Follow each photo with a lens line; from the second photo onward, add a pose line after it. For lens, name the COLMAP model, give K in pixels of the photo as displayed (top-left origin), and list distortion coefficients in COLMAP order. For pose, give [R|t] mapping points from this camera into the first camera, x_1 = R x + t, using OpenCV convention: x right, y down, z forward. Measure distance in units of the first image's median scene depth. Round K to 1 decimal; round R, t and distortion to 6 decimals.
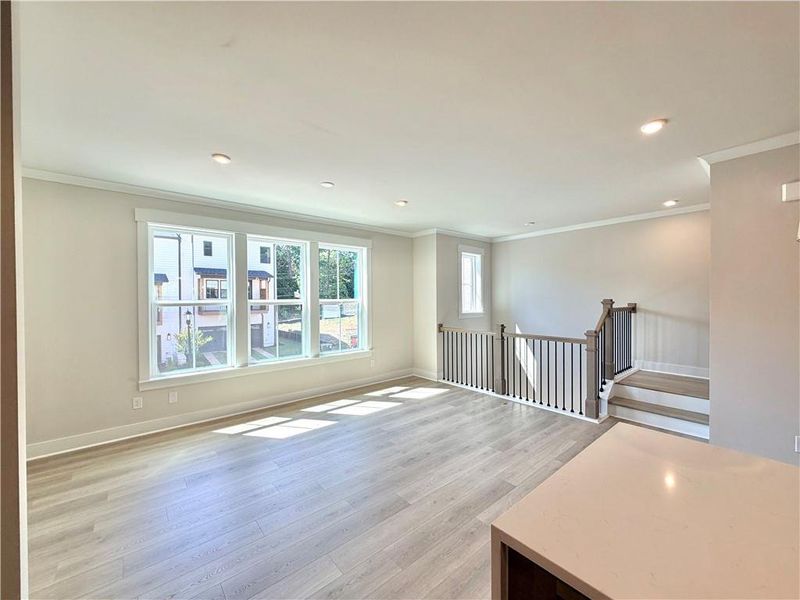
lens RADIAL K [[320.2, 0, 400.0], [0, 320.2, 300.0], [0, 0, 1]] dist [-0.000020, -0.000022]
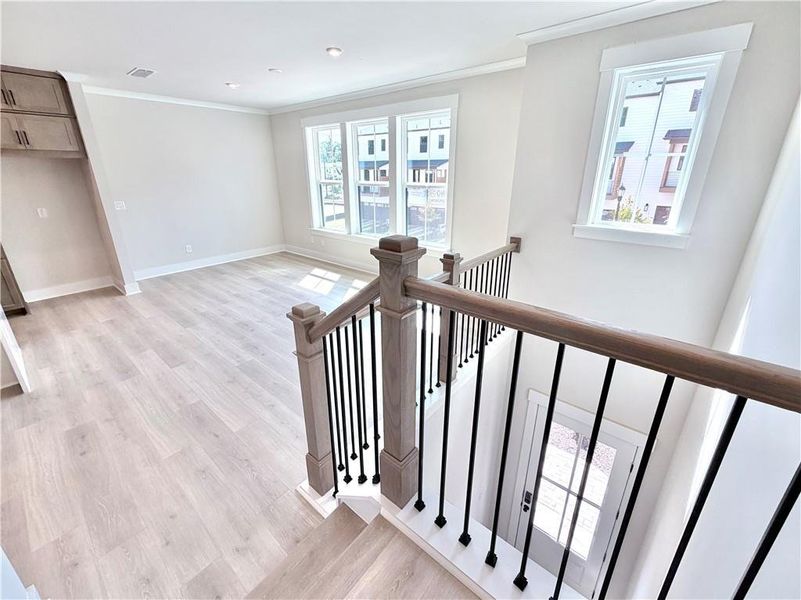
lens RADIAL K [[333.1, 0, 400.1], [0, 333.1, 287.1], [0, 0, 1]] dist [0.000332, 0.000074]
pose [[0.170251, 0.332540, -0.927594, 1.182525], [-0.004051, 0.941566, 0.336805, -0.064542], [0.985392, -0.053584, 0.161650, 1.287383]]
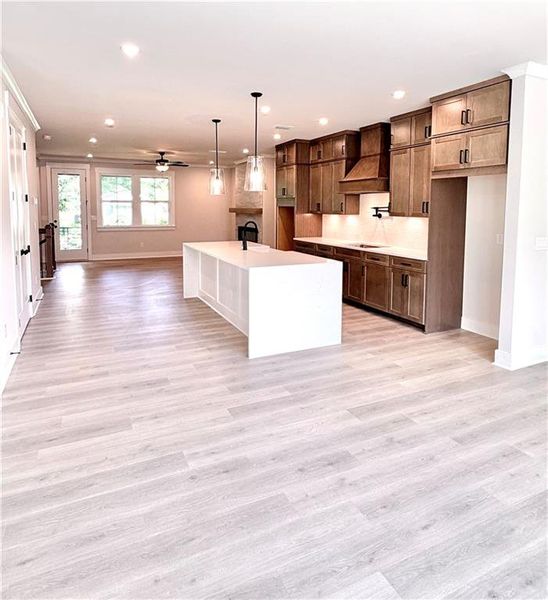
lens RADIAL K [[400.3, 0, 273.3], [0, 400.3, 232.9], [0, 0, 1]] dist [-0.001457, -0.000334]
pose [[-0.966124, -0.018666, 0.257401, -0.041943], [-0.000785, 0.997589, 0.069396, -0.001590], [-0.258076, 0.066843, -0.963810, 1.626789]]
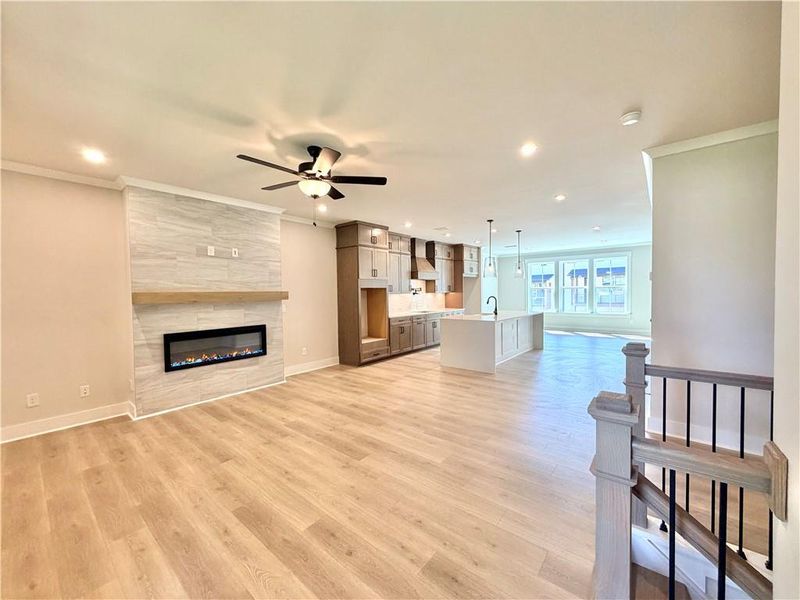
lens RADIAL K [[320.2, 0, 400.0], [0, 320.2, 300.0], [0, 0, 1]] dist [-0.000020, -0.000022]
pose [[0.177119, 0.026769, -0.983825, 2.442607], [0.007930, 0.999559, 0.028625, 0.024465], [0.984158, -0.012872, 0.176828, -0.934501]]
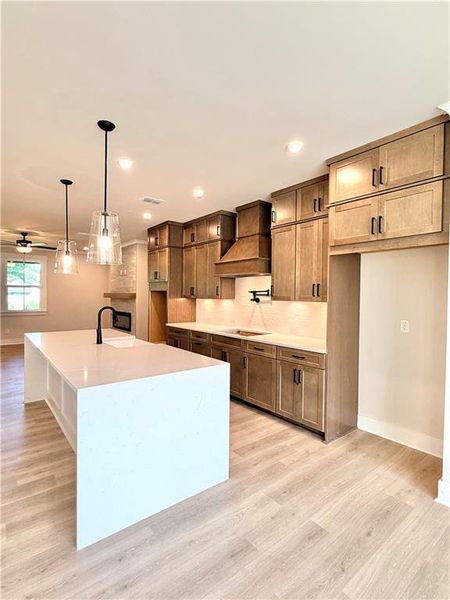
lens RADIAL K [[298.5, 0, 225.0], [0, 298.5, 300.0], [0, 0, 1]] dist [-0.000376, 0.000032]
pose [[-0.999530, -0.007774, 0.029670, 0.069581], [-0.007158, 0.999758, 0.020810, 0.021885], [-0.029824, 0.020588, -0.999343, 0.990835]]
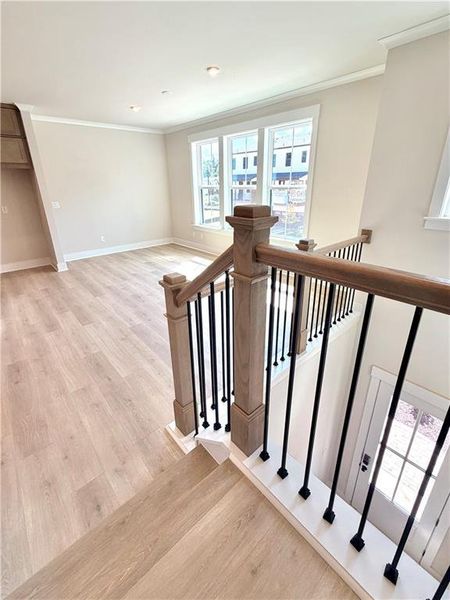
lens RADIAL K [[265.9, 0, 225.0], [0, 265.9, 282.4], [0, 0, 1]] dist [0.000454, 0.000024]
pose [[0.019936, 0.357008, -0.933889, 1.151618], [0.008746, 0.933976, 0.357228, -0.028217], [0.999763, -0.015289, 0.015498, 1.306247]]
